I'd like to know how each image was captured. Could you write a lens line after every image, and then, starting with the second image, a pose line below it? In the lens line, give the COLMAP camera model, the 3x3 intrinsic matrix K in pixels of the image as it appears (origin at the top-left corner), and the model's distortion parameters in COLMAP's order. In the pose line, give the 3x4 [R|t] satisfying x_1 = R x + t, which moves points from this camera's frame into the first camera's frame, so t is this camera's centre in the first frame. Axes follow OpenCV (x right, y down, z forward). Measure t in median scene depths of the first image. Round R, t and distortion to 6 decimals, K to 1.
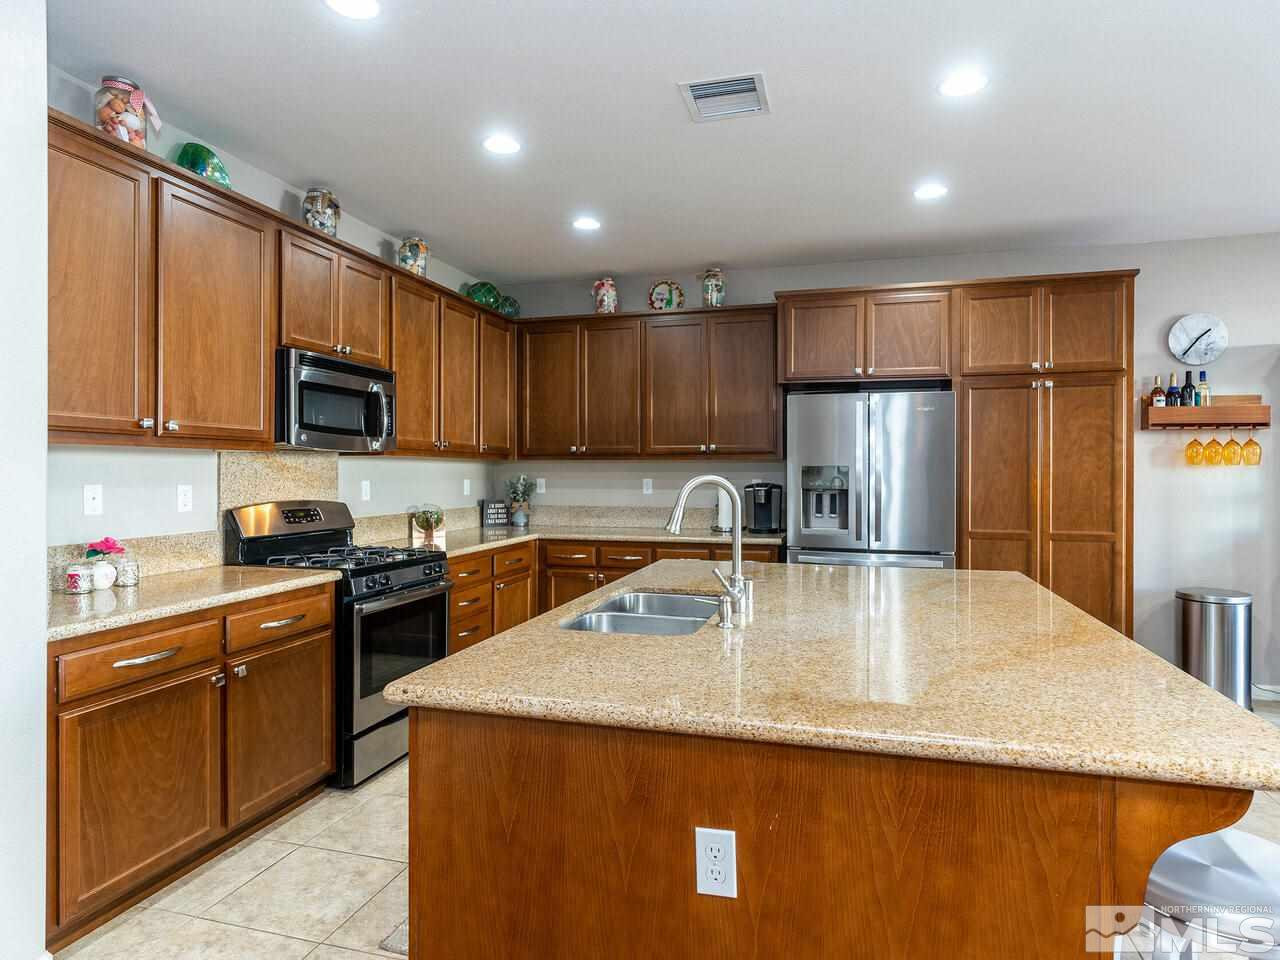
lens RADIAL K [[735.9, 0, 641.3], [0, 735.9, 481.8], [0, 0, 1]] dist [-0.004877, 0.001398]
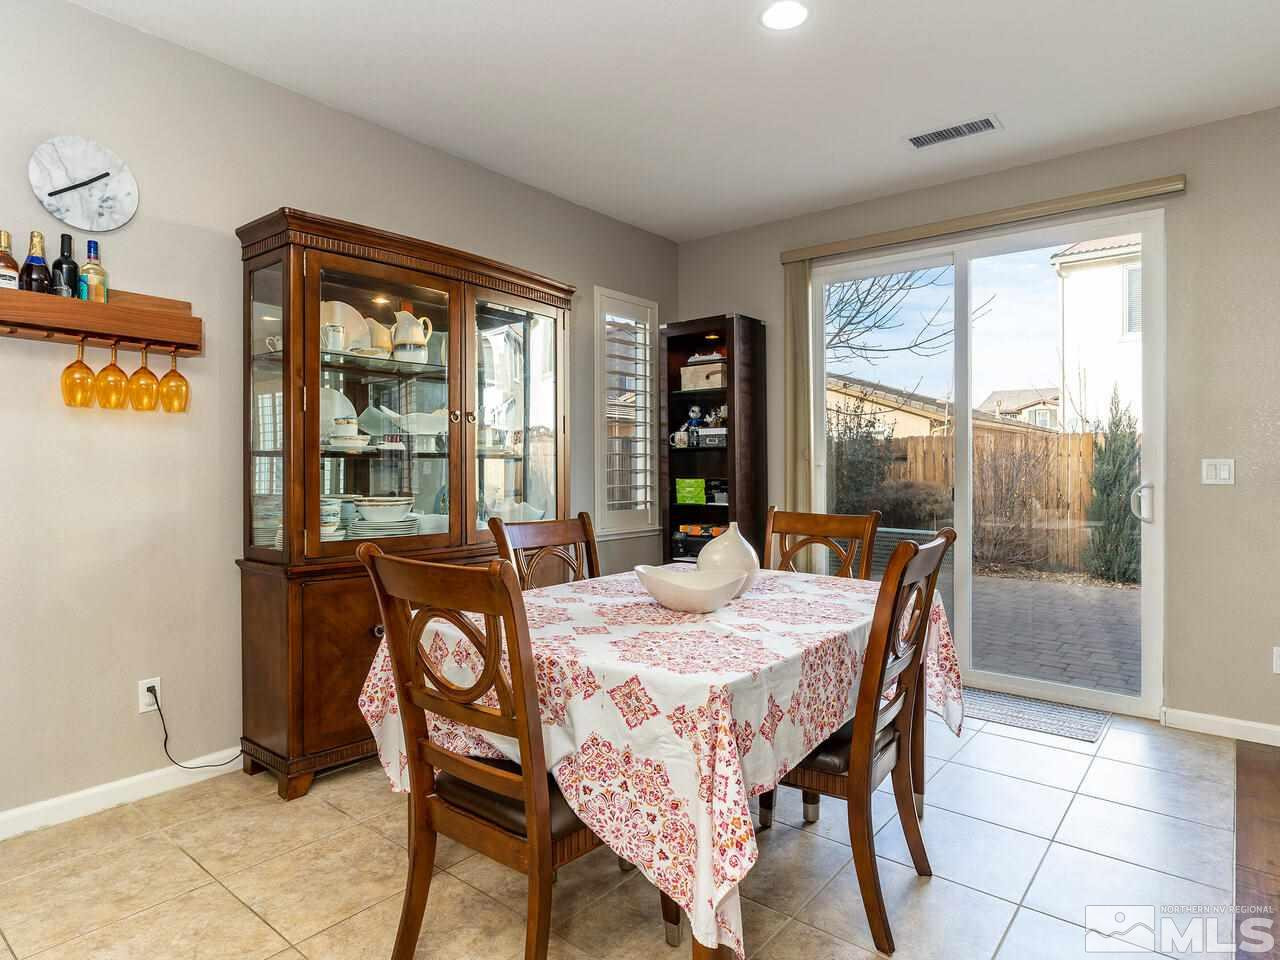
lens RADIAL K [[743.0, 0, 639.0], [0, 743.0, 474.0], [0, 0, 1]] dist [-0.006480, -0.000596]
pose [[0.394317, -0.010061, 0.918919, 0.421024], [0.007855, 0.999940, 0.007578, 0.029085], [-0.918941, 0.004230, 0.394373, 0.404585]]
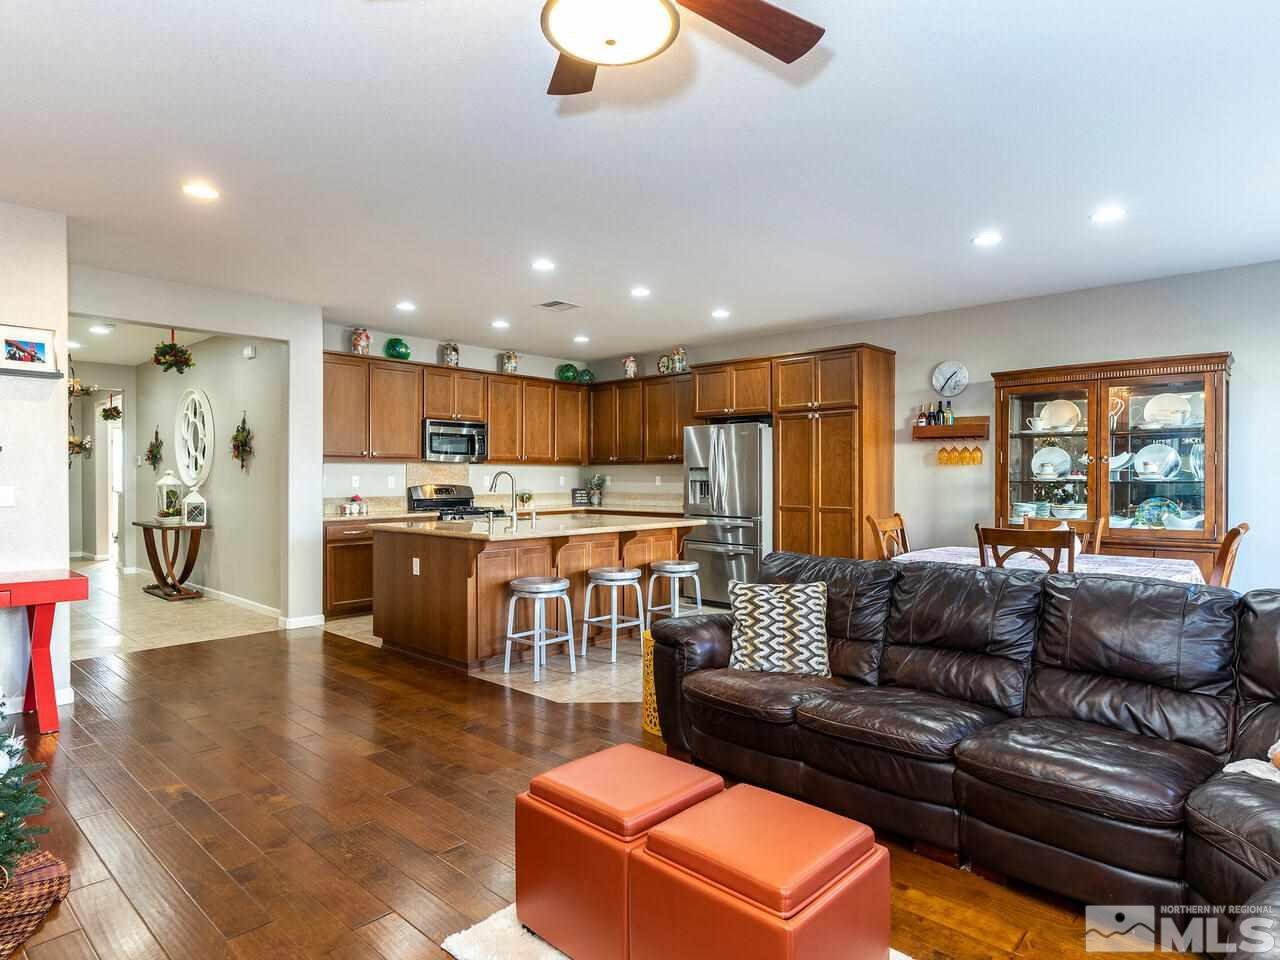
lens RADIAL K [[735.9, 0, 641.3], [0, 735.9, 481.8], [0, 0, 1]] dist [-0.004877, 0.001398]
pose [[0.896108, 0.001382, -0.443833, 0.901278], [-0.004598, 0.999970, -0.006171, 0.024499], [0.443812, 0.007570, 0.896088, -0.617175]]
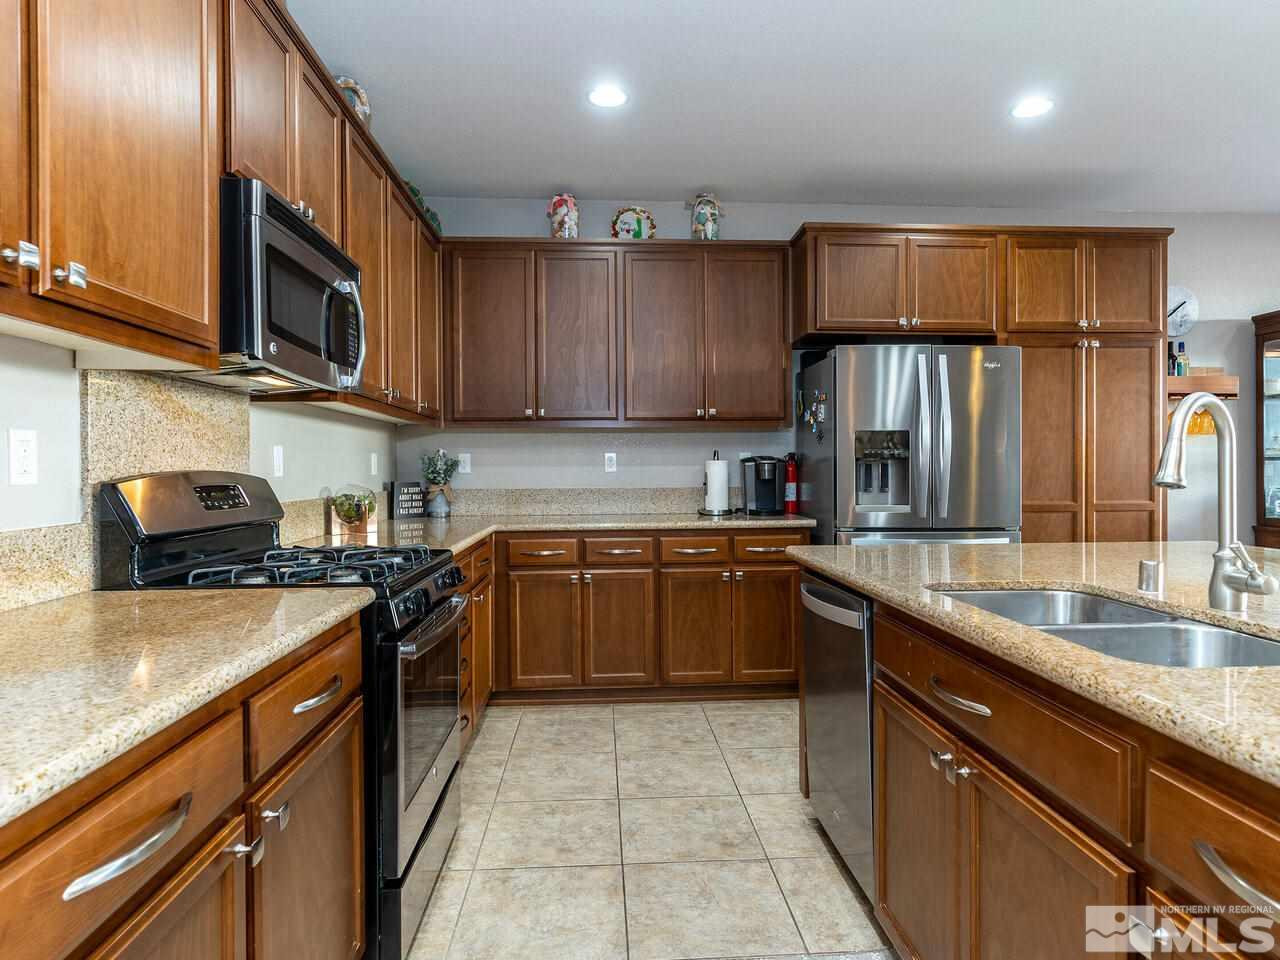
lens RADIAL K [[739.1, 0, 644.2], [0, 739.1, 477.2], [0, 0, 1]] dist [0.004378, 0.000435]
pose [[0.941775, -0.010267, 0.336086, -0.293898], [0.011080, 0.999938, -0.000501, 0.029765], [-0.336060, 0.004195, 0.941831, 0.295556]]
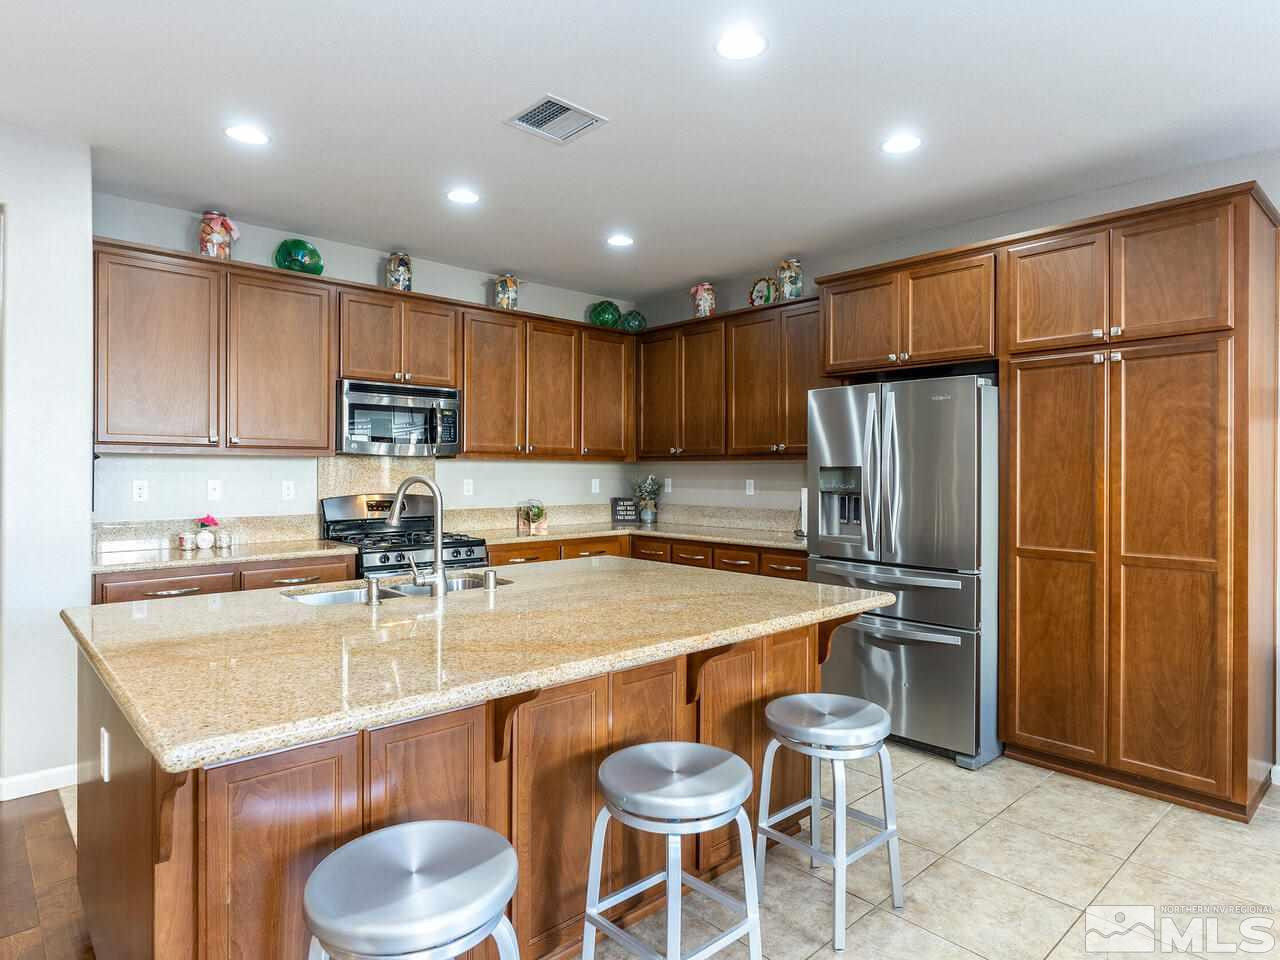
lens RADIAL K [[739.1, 0, 644.2], [0, 739.1, 477.2], [0, 0, 1]] dist [0.004378, 0.000435]
pose [[0.856188, 0.005259, -0.516638, 0.515679], [-0.008959, 0.999949, -0.004668, -0.001720], [0.516587, 0.008625, 0.856191, 0.098527]]
